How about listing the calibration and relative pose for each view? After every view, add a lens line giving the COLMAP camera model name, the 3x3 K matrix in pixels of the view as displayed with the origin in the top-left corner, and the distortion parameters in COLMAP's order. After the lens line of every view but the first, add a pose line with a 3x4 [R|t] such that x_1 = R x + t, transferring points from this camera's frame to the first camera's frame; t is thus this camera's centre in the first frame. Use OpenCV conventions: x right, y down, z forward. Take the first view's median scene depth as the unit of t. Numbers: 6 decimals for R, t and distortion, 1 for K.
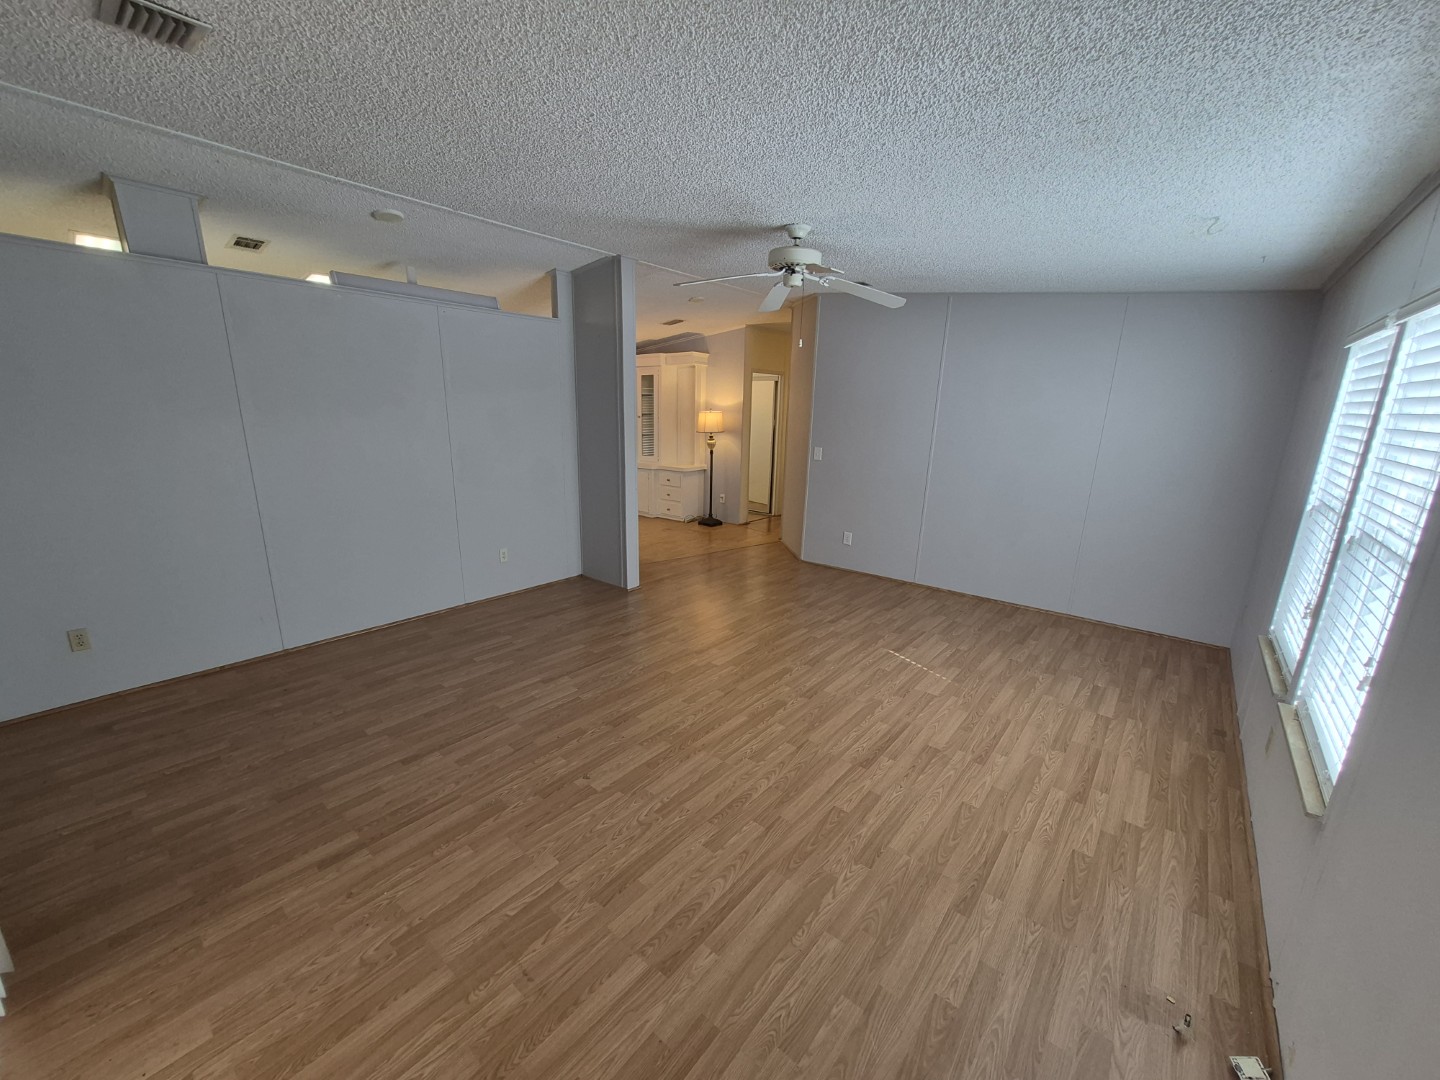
lens RADIAL K [[564.0, 0, 694.3], [0, 564.0, 554.7], [0, 0, 1]] dist [0.006482, -0.002730]
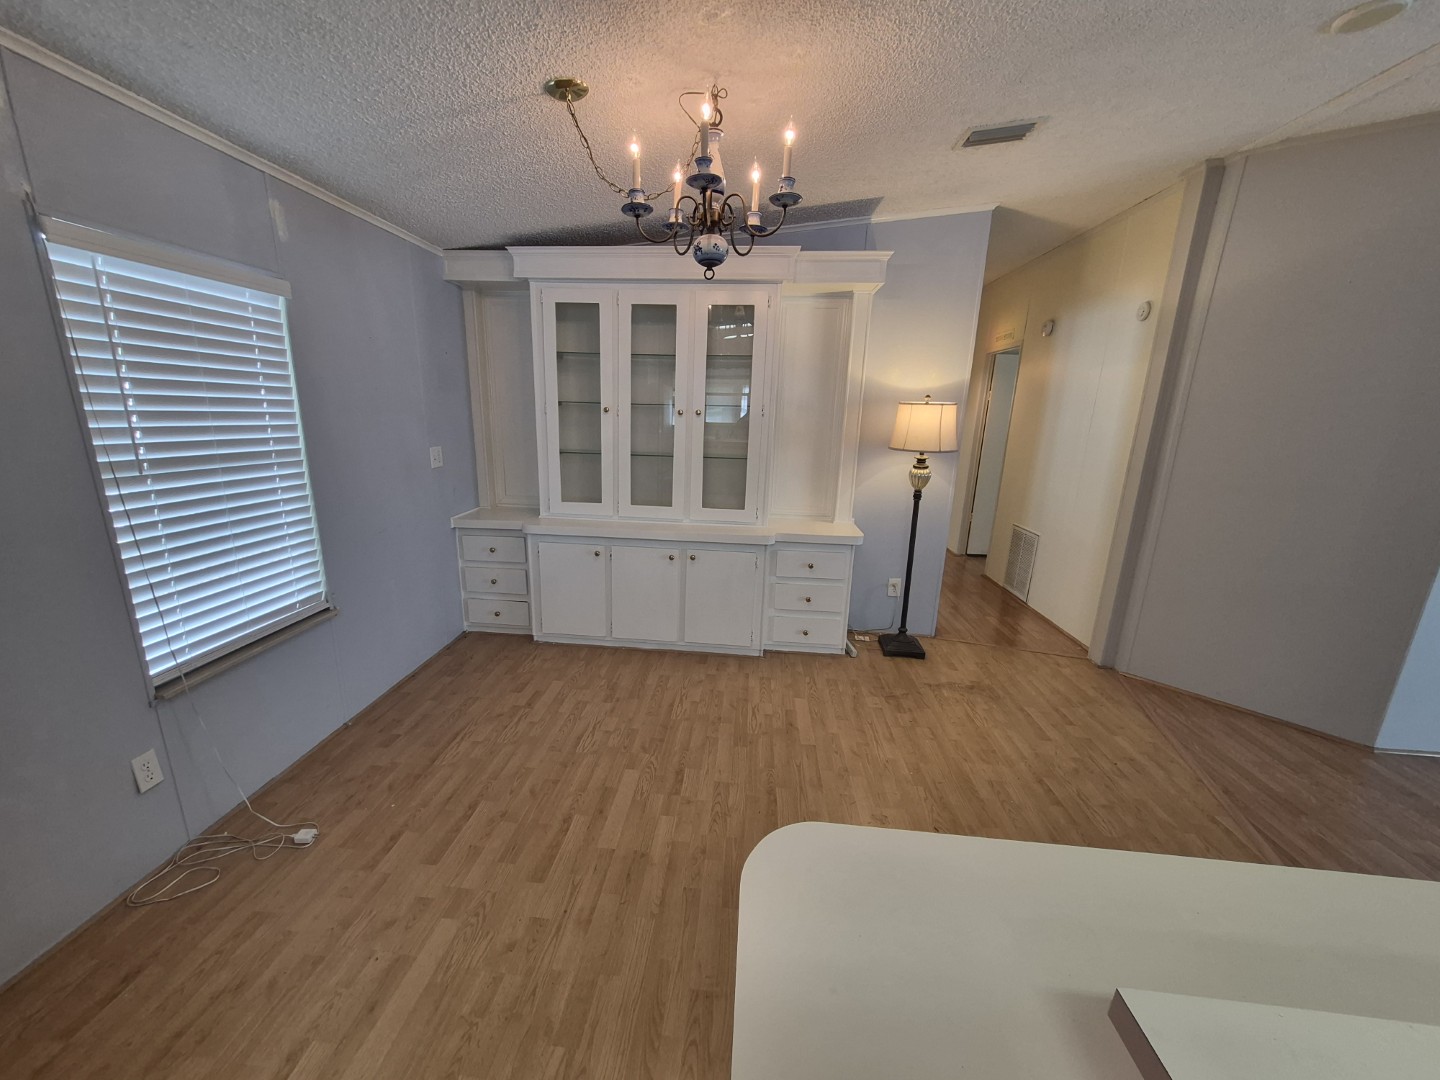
lens RADIAL K [[564.0, 0, 698.0], [0, 564.0, 554.1], [0, 0, 1]] dist [0.006482, -0.002730]
pose [[0.814488, -0.138034, 0.563521, -0.663668], [0.132879, 0.989850, 0.050405, -0.331554], [-0.564759, 0.033826, 0.824563, 1.347397]]
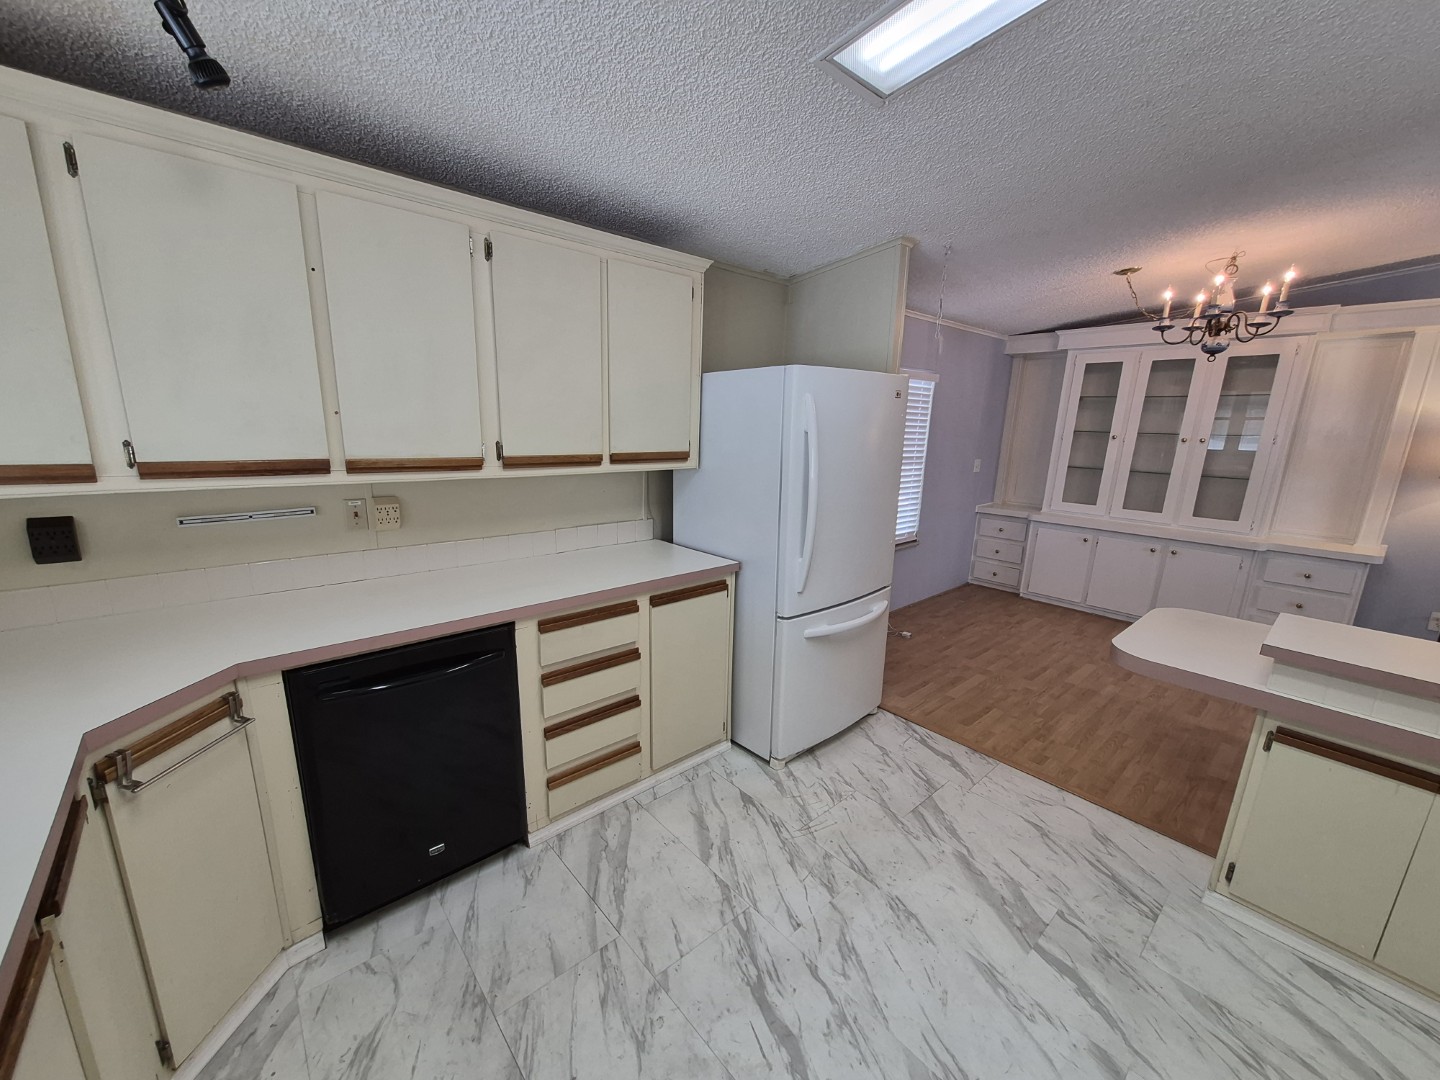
lens RADIAL K [[564.0, 0, 699.6], [0, 564.0, 551.2], [0, 0, 1]] dist [0.006482, -0.002730]
pose [[0.989537, 0.041878, -0.138069, -0.923880], [-0.045827, 0.998623, -0.025547, -0.226199], [0.136809, 0.031607, 0.990093, 0.887087]]
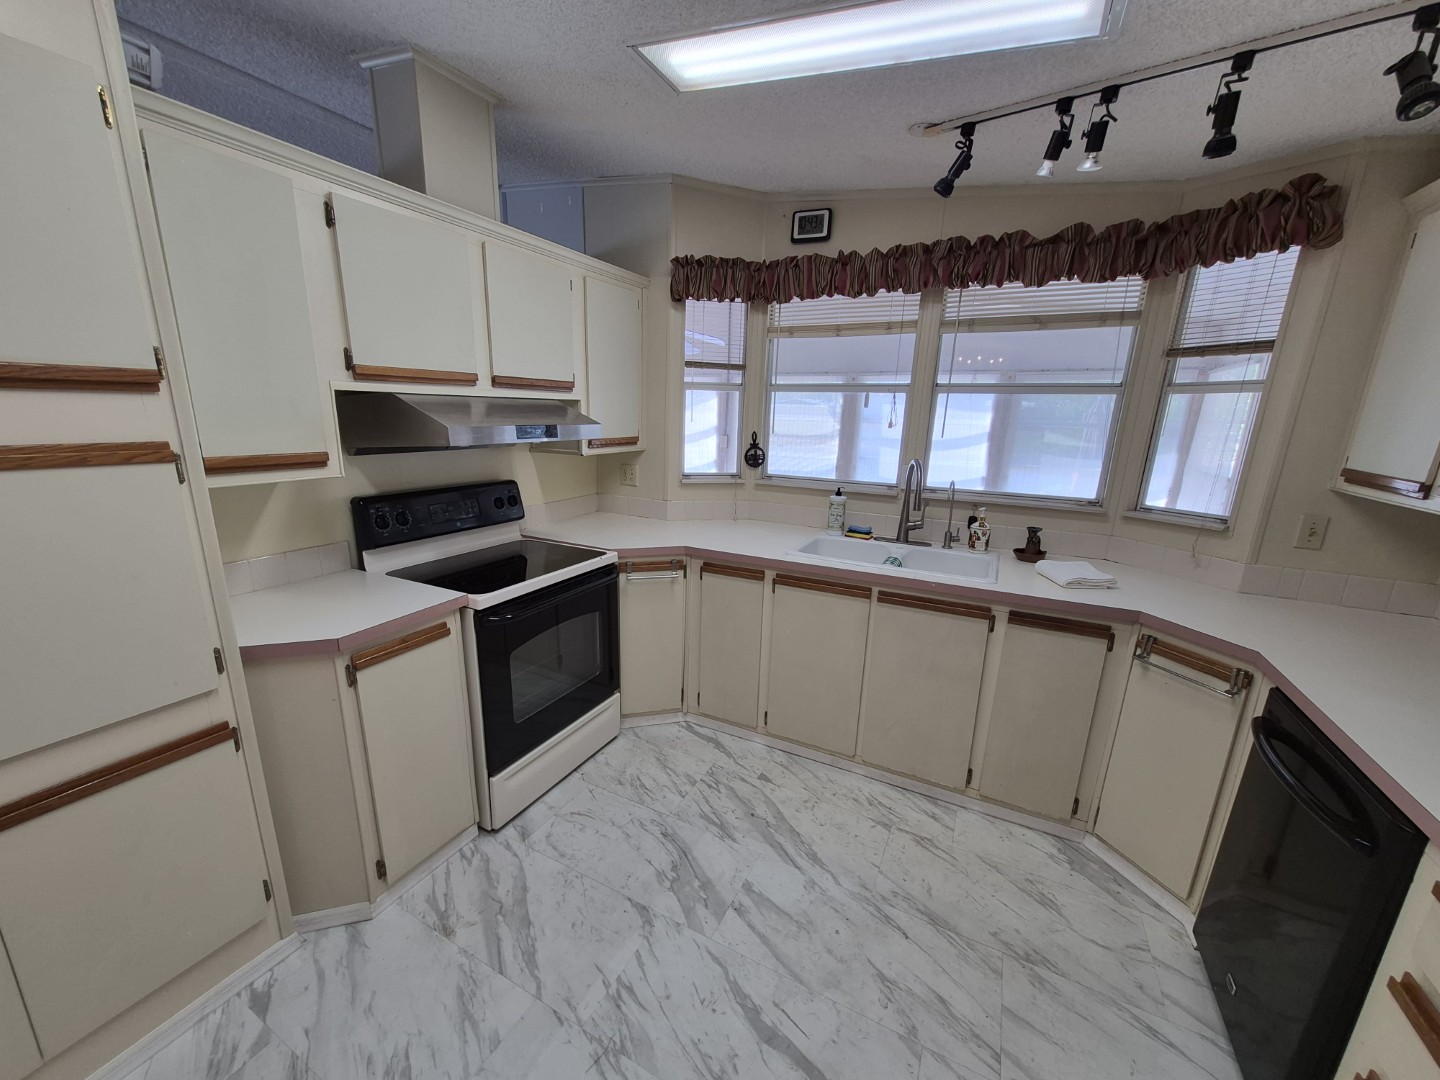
lens RADIAL K [[564.0, 0, 697.4], [0, 564.0, 552.0], [0, 0, 1]] dist [0.006482, -0.002730]
pose [[-0.974722, 0.020094, -0.222517, -0.795314], [-0.089128, 0.878298, 0.469734, -0.353958], [0.204875, 0.477692, -0.854305, 1.380234]]
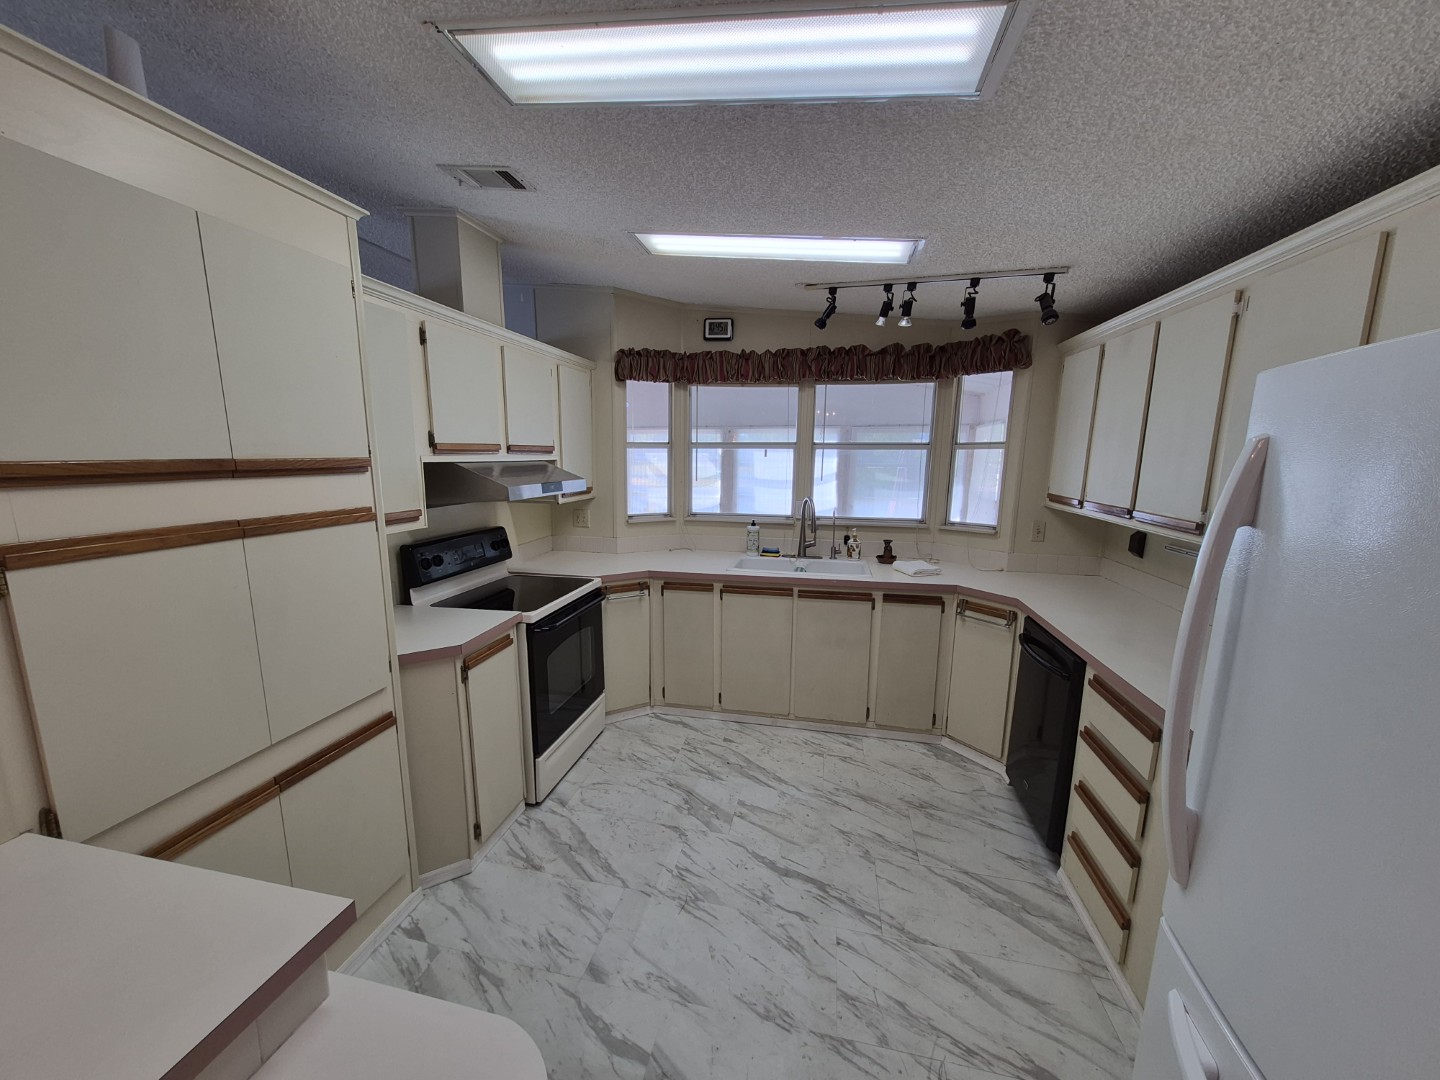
lens RADIAL K [[564.0, 0, 697.1], [0, 564.0, 552.7], [0, 0, 1]] dist [0.006482, -0.002730]
pose [[-0.882880, 0.064135, -0.465198, -0.612954], [-0.133140, 0.915795, 0.378937, -0.400146], [0.450329, 0.396492, -0.799998, 1.500564]]
